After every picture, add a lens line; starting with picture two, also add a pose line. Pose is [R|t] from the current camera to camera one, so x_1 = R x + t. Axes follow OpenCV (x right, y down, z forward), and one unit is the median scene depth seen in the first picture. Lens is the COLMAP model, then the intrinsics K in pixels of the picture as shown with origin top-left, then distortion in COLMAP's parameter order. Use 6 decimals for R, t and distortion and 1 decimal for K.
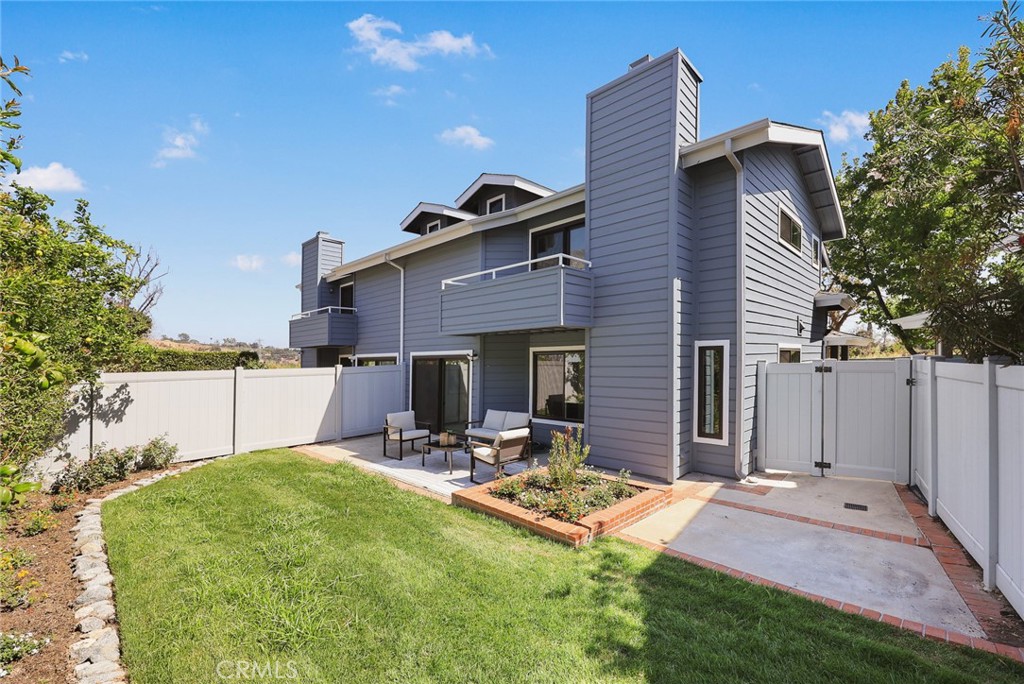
lens RADIAL K [[434.7, 0, 532.7], [0, 434.7, 358.5], [0, 0, 1]] dist [0.000903, -0.000134]
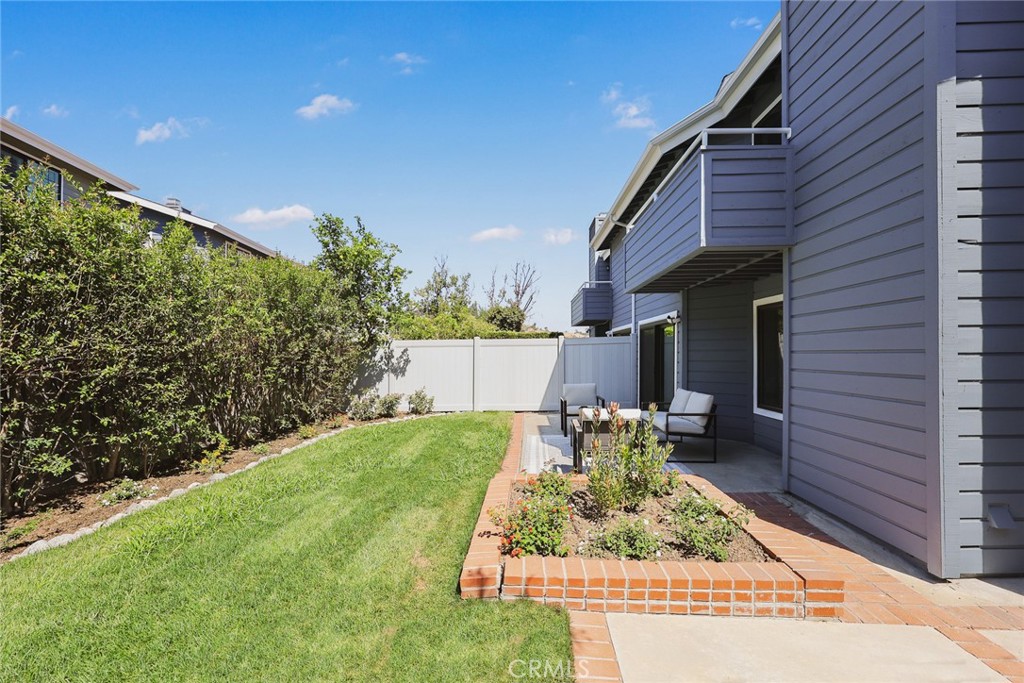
lens RADIAL K [[434.7, 0, 513.2], [0, 434.7, 344.3], [0, 0, 1]] dist [0.000903, -0.000134]
pose [[0.659228, -0.006840, -0.751912, 0.315386], [0.001917, 0.999971, -0.007417, 0.057711], [0.751940, 0.003448, 0.659222, 0.366645]]
